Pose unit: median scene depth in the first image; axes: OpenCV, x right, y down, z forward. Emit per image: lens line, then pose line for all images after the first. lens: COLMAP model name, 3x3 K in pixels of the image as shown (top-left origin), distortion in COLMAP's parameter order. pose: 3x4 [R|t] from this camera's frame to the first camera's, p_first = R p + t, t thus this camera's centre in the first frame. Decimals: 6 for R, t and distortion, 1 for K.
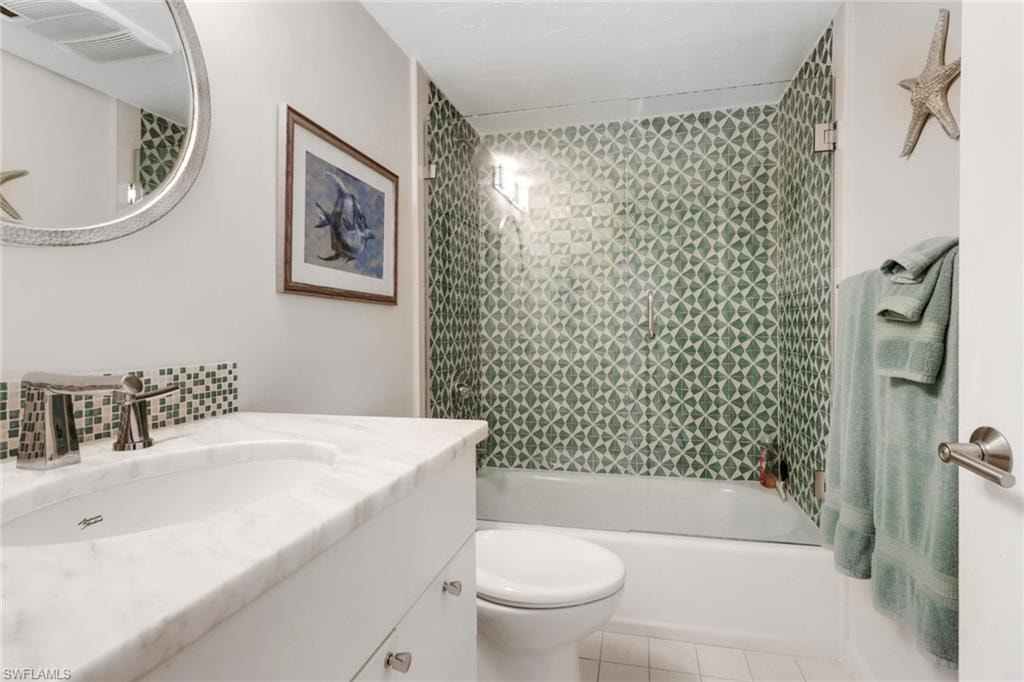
lens RADIAL K [[475.8, 0, 515.2], [0, 475.8, 325.0], [0, 0, 1]] dist [0.024717, -0.014888]
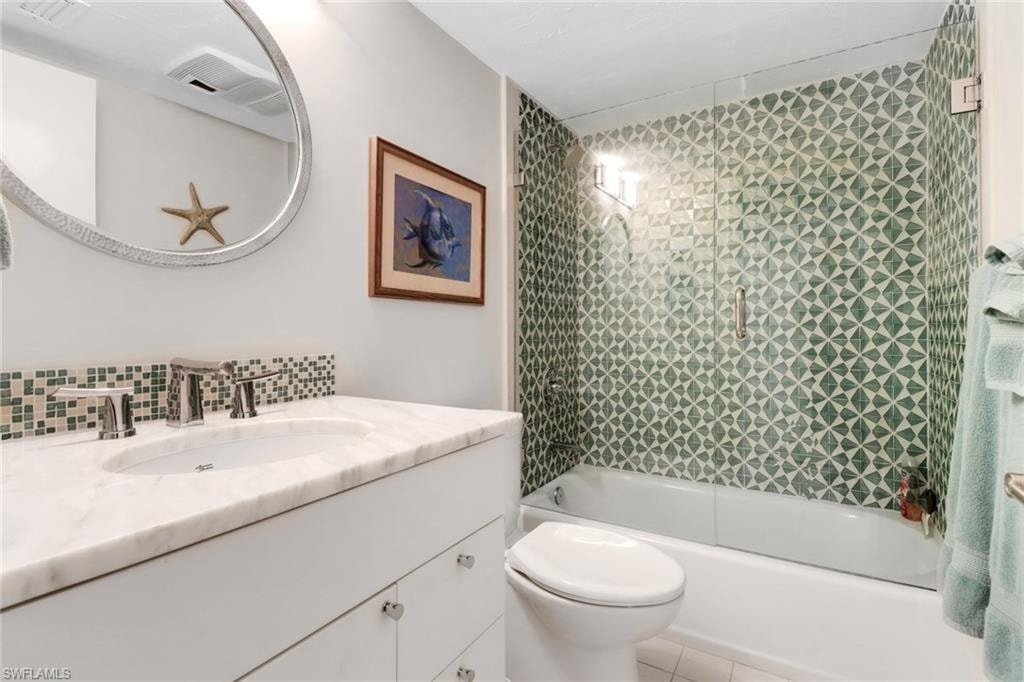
lens RADIAL K [[475.8, 0, 515.2], [0, 475.8, 325.0], [0, 0, 1]] dist [0.024717, -0.014888]
pose [[0.951048, 0.003857, -0.309018, 0.132060], [-0.002760, 0.999988, 0.003989, -0.001787], [0.309030, -0.002941, 0.951048, -0.008720]]
